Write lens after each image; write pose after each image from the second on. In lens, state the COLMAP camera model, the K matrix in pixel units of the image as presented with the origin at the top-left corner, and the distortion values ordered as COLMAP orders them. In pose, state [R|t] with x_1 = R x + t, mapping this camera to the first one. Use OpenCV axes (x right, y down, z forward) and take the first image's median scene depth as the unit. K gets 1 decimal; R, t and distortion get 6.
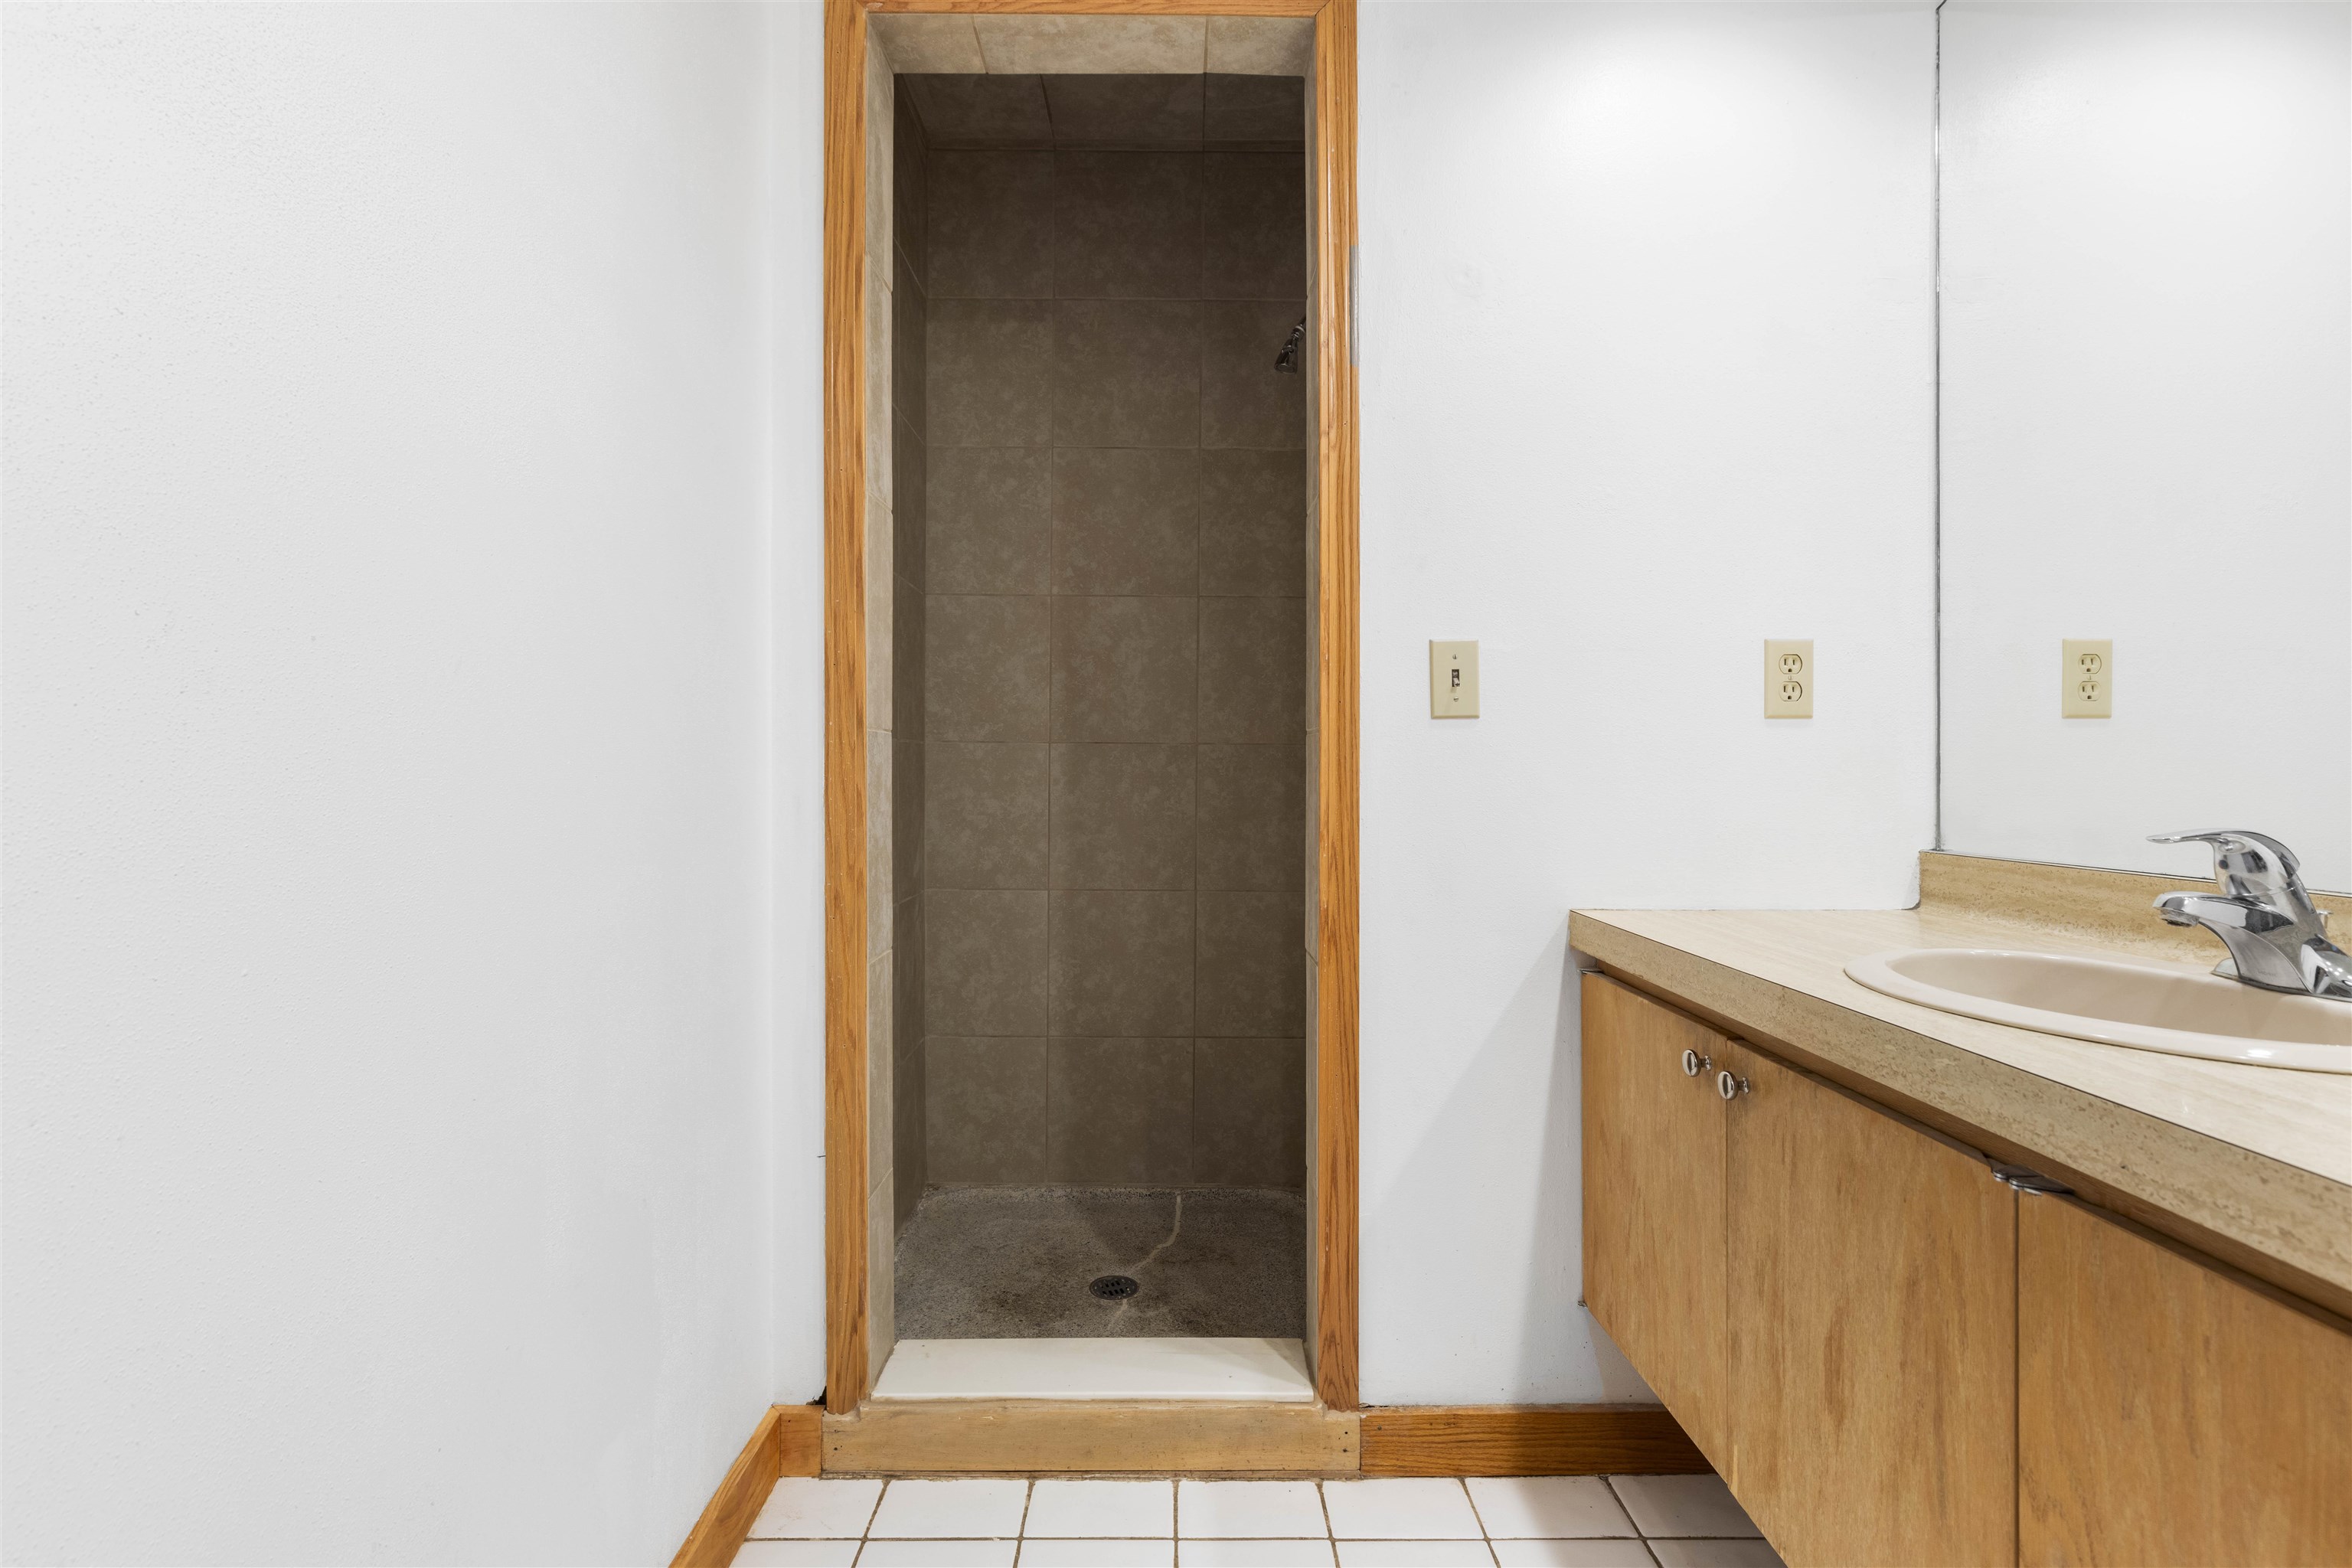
lens RADIAL K [[1069.9, 0, 1174.1], [0, 1069.9, 774.2], [0, 0, 1]] dist [0.004913, -0.001432]
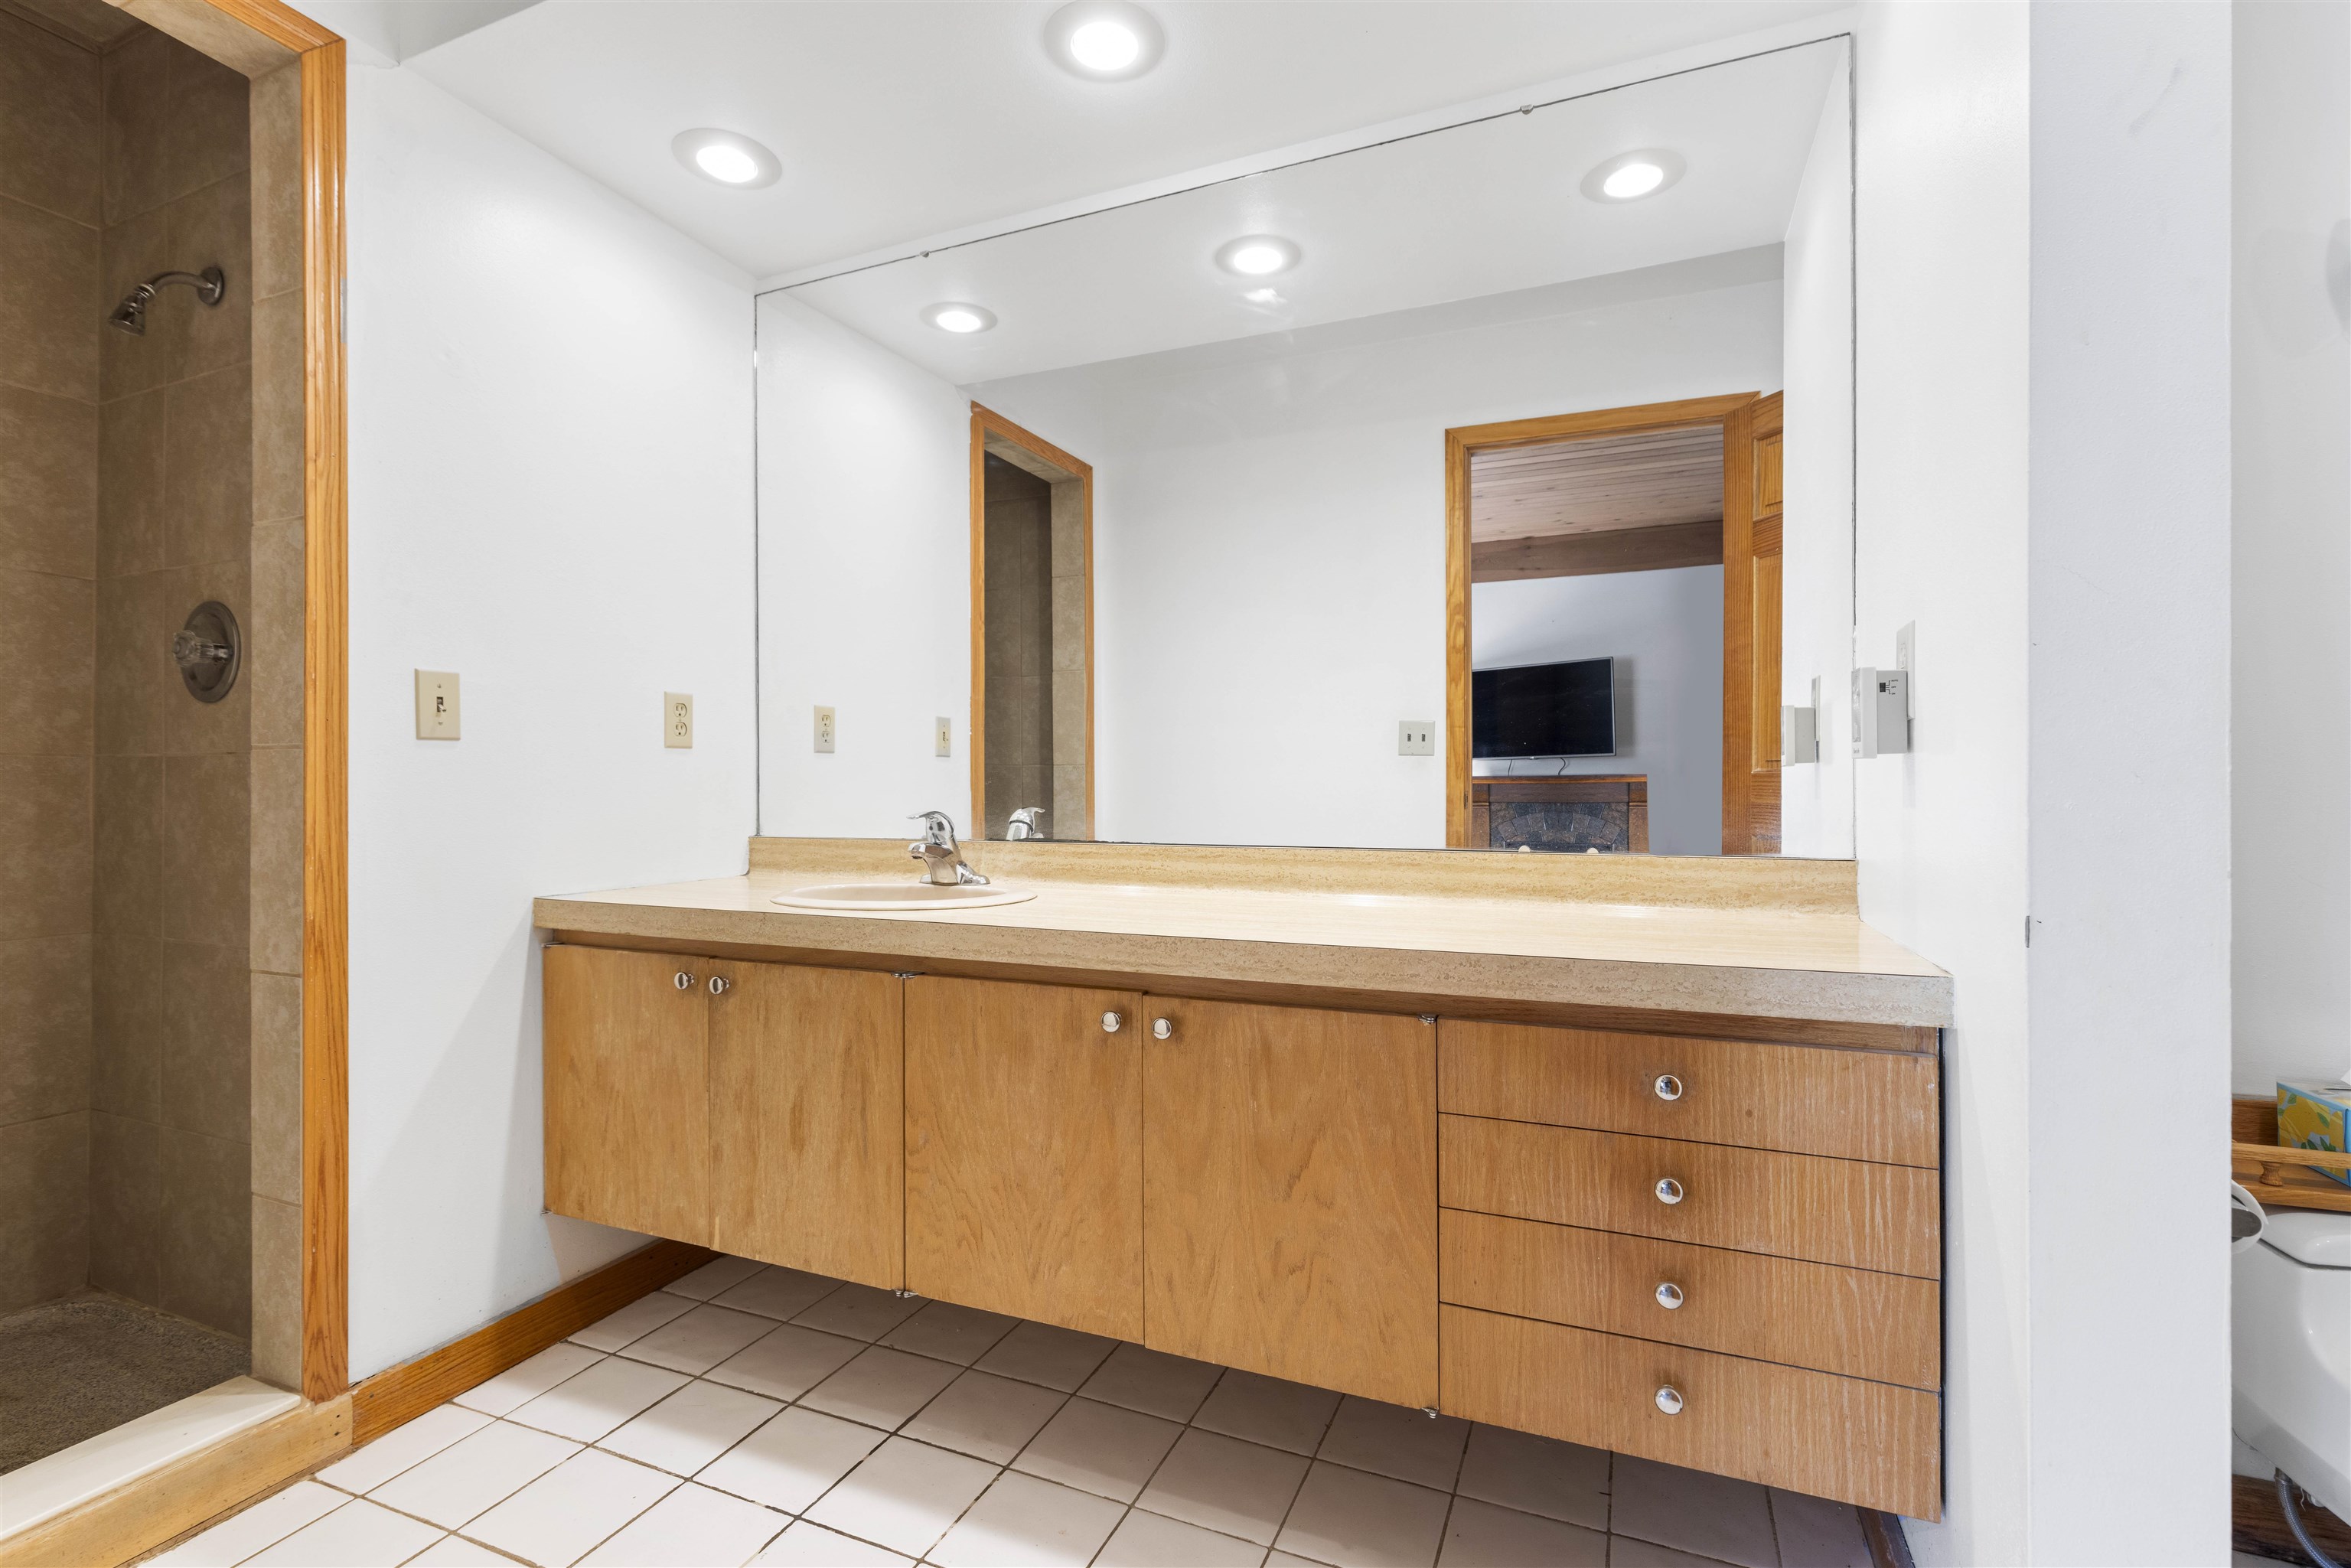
lens RADIAL K [[1069.4, 0, 1176.0], [0, 1069.4, 783.4], [0, 0, 1]] dist [0.004913, -0.001432]
pose [[0.397664, -0.002069, 0.917529, -0.507012], [0.006318, 0.999980, -0.000484, -0.000157], [-0.917509, 0.005990, 0.397670, -0.186738]]
